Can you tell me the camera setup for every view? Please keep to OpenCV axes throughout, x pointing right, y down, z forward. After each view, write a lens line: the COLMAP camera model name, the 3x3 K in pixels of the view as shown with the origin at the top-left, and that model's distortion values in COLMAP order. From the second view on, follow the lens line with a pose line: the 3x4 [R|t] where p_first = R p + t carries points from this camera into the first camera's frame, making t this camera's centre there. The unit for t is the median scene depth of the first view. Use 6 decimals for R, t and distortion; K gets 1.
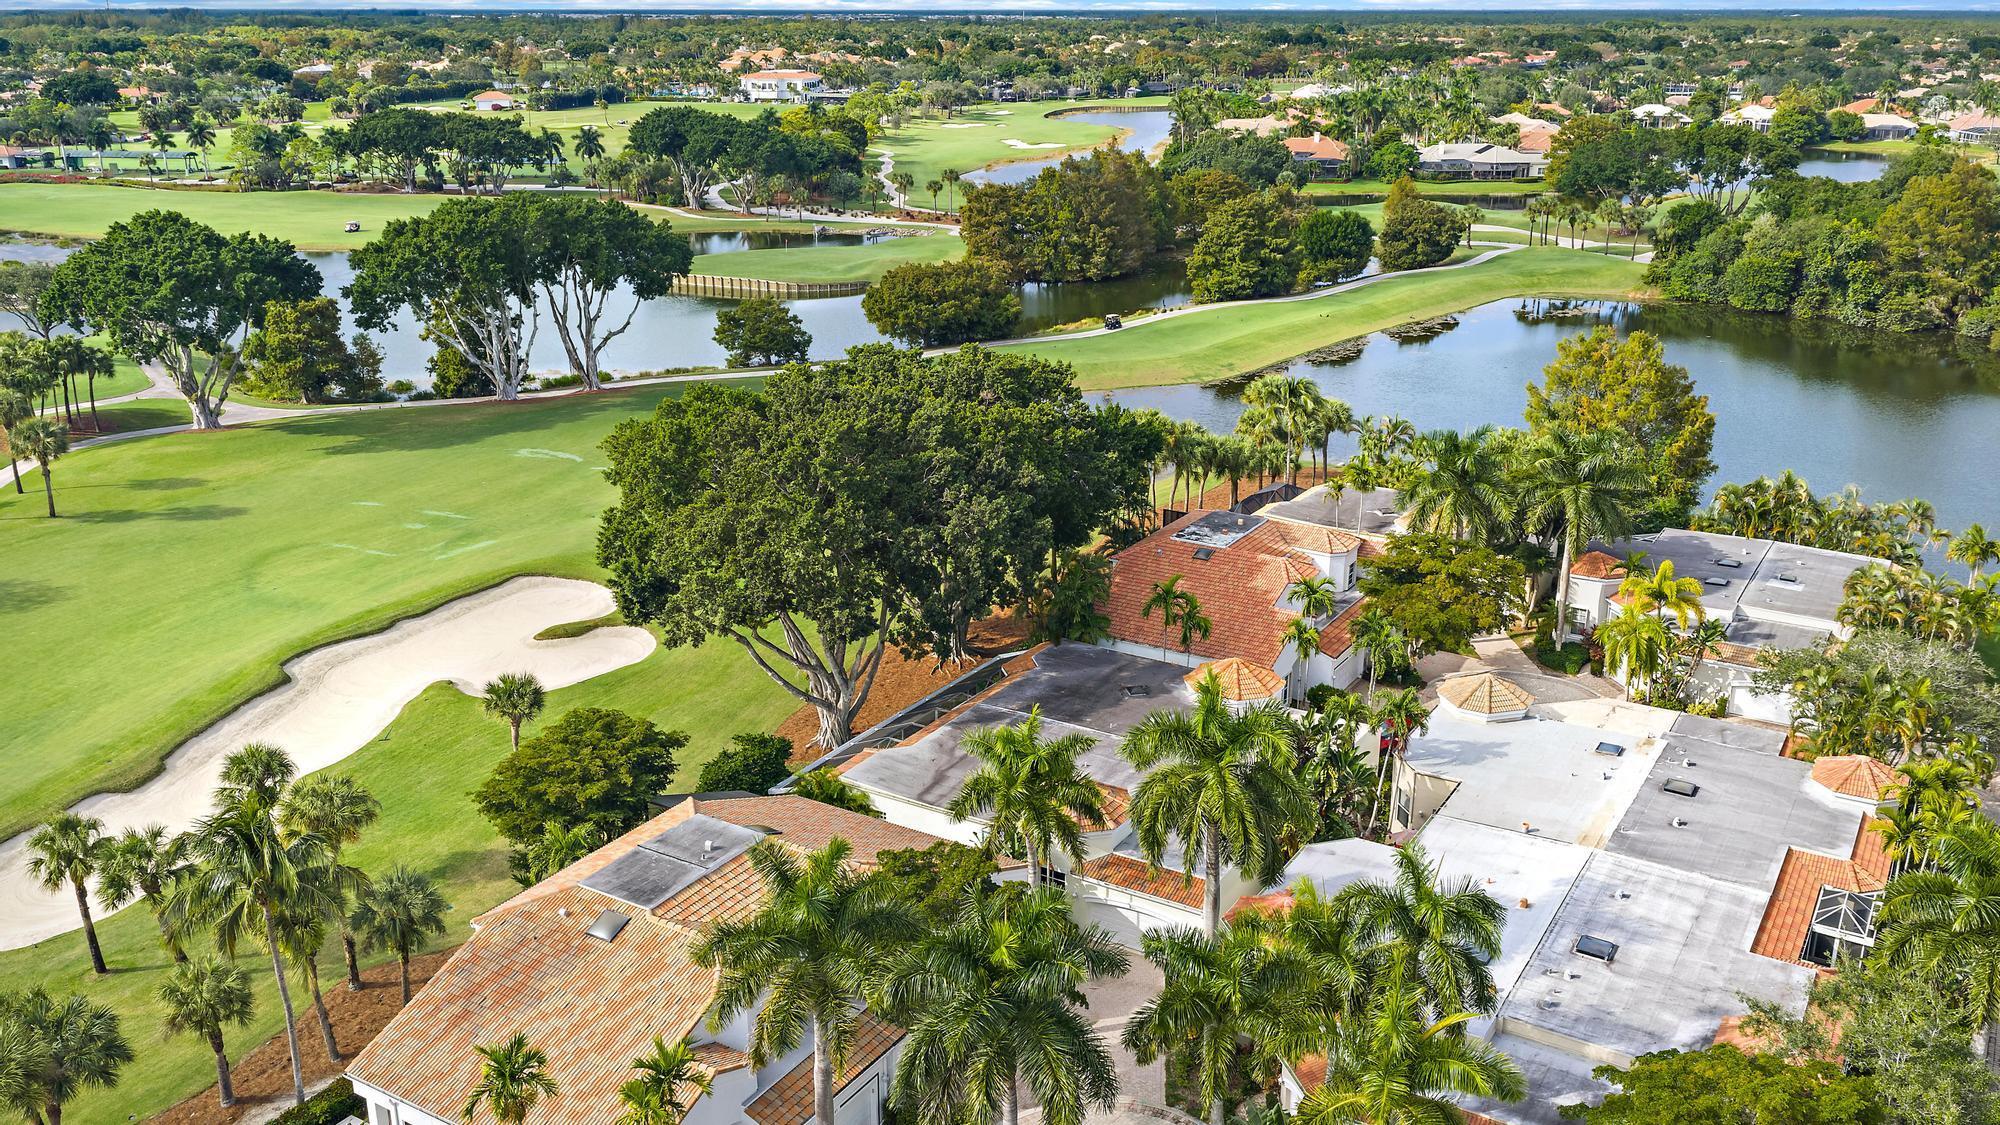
lens RADIAL K [[1628.8, 0, 1004.9], [0, 1628.8, 552.6], [0, 0, 1]] dist [0.029045, -0.057190]
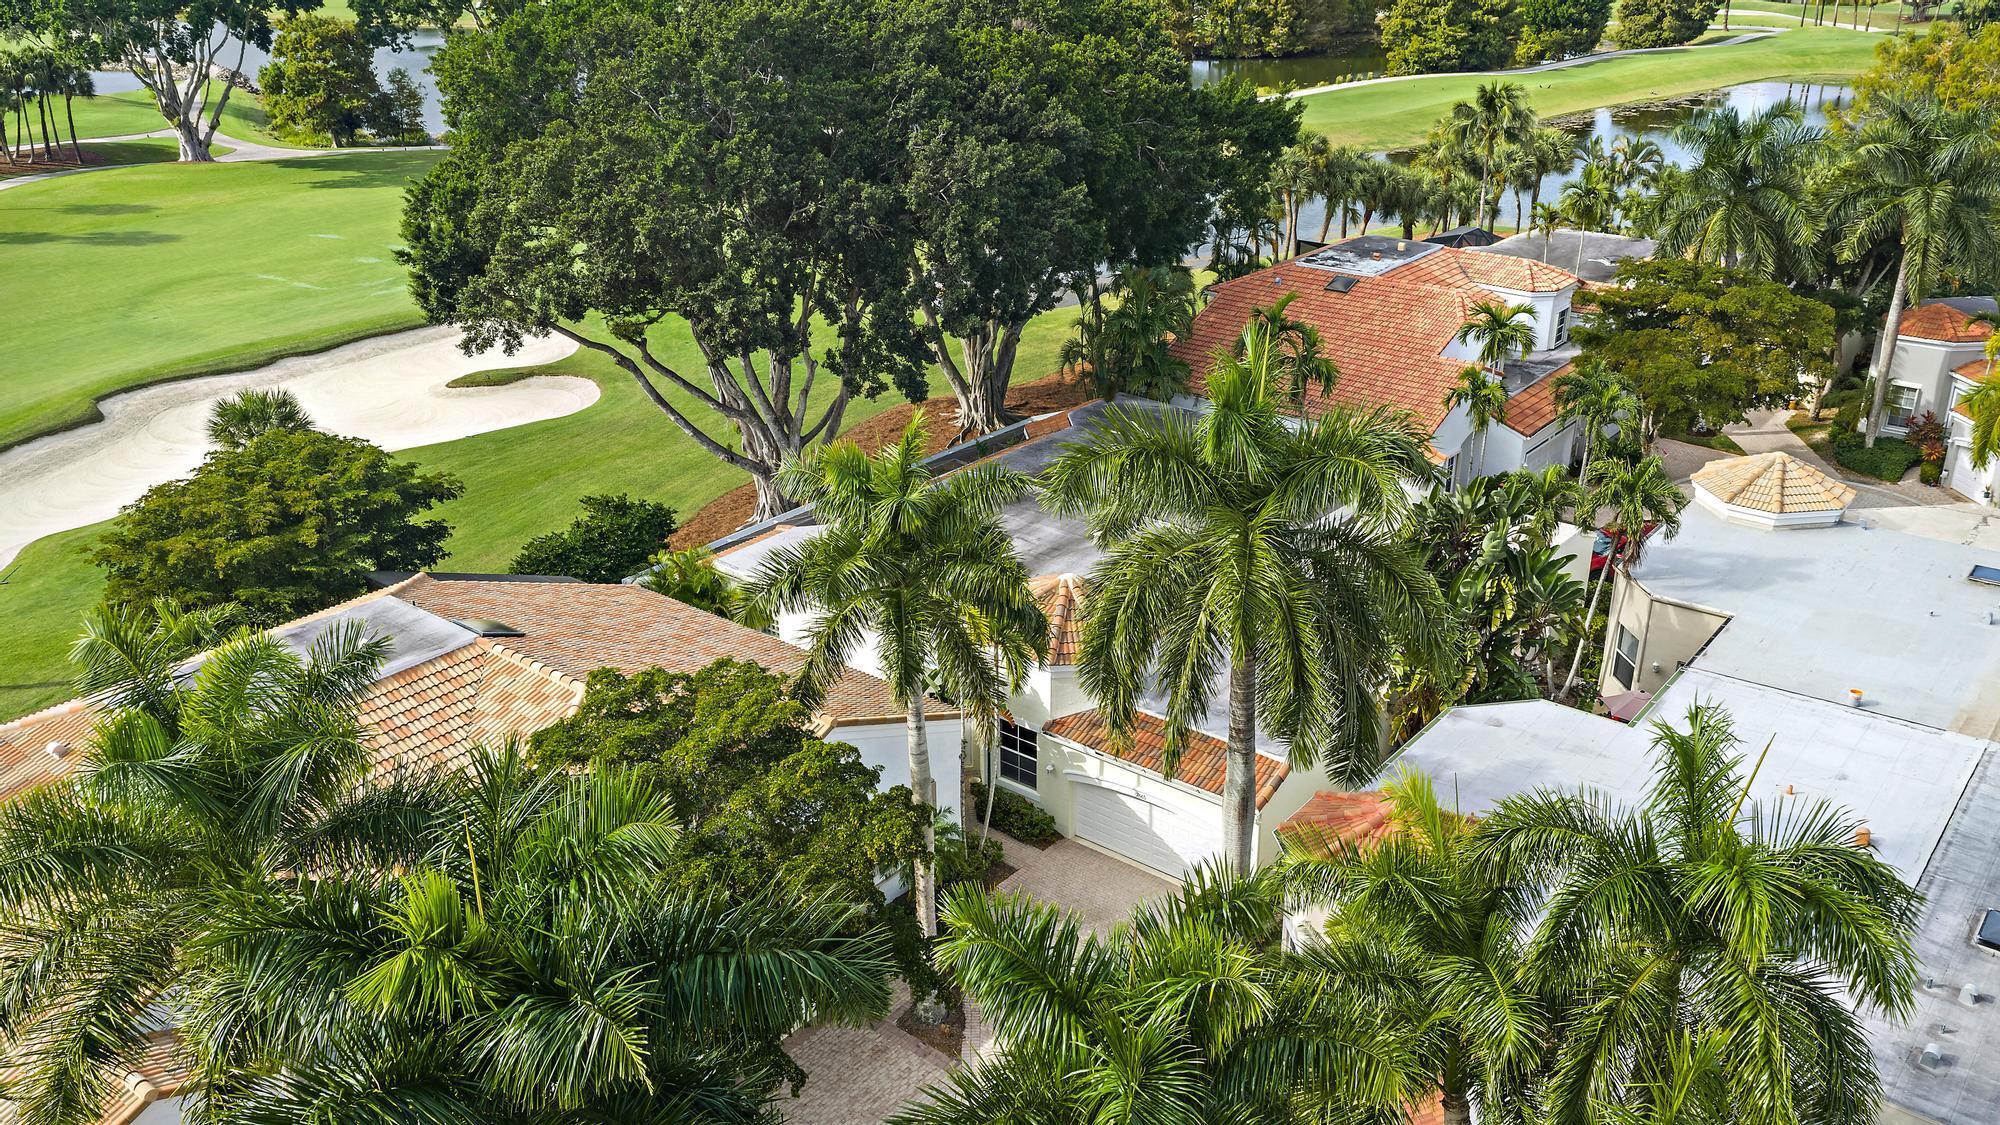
lens RADIAL K [[1628.8, 0, 1004.9], [0, 1628.8, 552.6], [0, 0, 1]] dist [0.029045, -0.057190]
pose [[0.992692, 0.045062, -0.111945, 0.070346], [-0.034585, 0.994987, 0.093831, 0.059735], [0.115612, -0.089273, 0.989275, 0.326016]]
